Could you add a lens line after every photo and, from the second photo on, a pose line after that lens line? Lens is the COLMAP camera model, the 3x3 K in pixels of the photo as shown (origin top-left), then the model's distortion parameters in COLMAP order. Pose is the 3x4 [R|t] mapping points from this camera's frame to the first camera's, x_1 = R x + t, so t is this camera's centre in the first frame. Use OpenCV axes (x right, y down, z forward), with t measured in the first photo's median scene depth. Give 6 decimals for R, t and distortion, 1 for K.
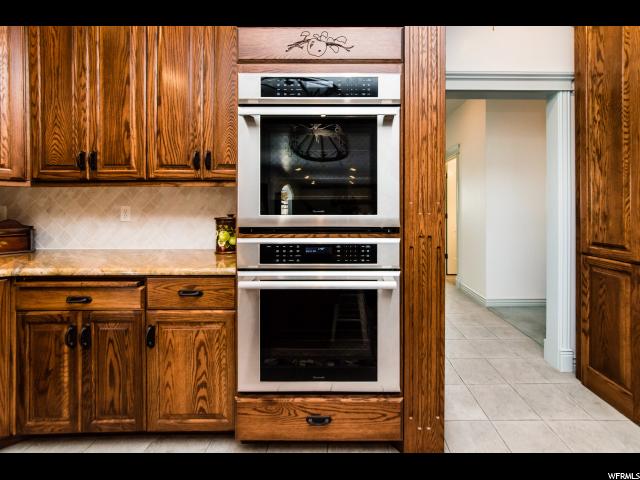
lens RADIAL K [[243.0, 0, 344.8], [0, 243.0, 211.5], [0, 0, 1]] dist [-0.011161, 0.002223]
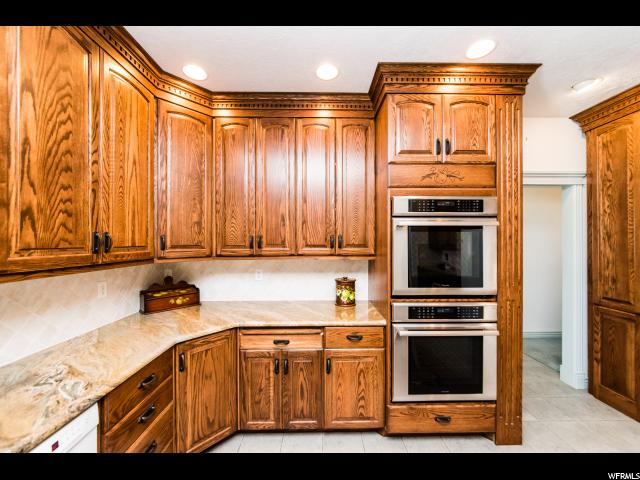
lens RADIAL K [[227.5, 0, 321.4], [0, 227.5, 243.1], [0, 0, 1]] dist [-0.012864, 0.001141]
pose [[0.999999, -0.001167, -0.001153, -0.844403], [0.001163, 0.999993, -0.003471, -0.250037], [0.001157, 0.003469, 0.999993, -0.428403]]
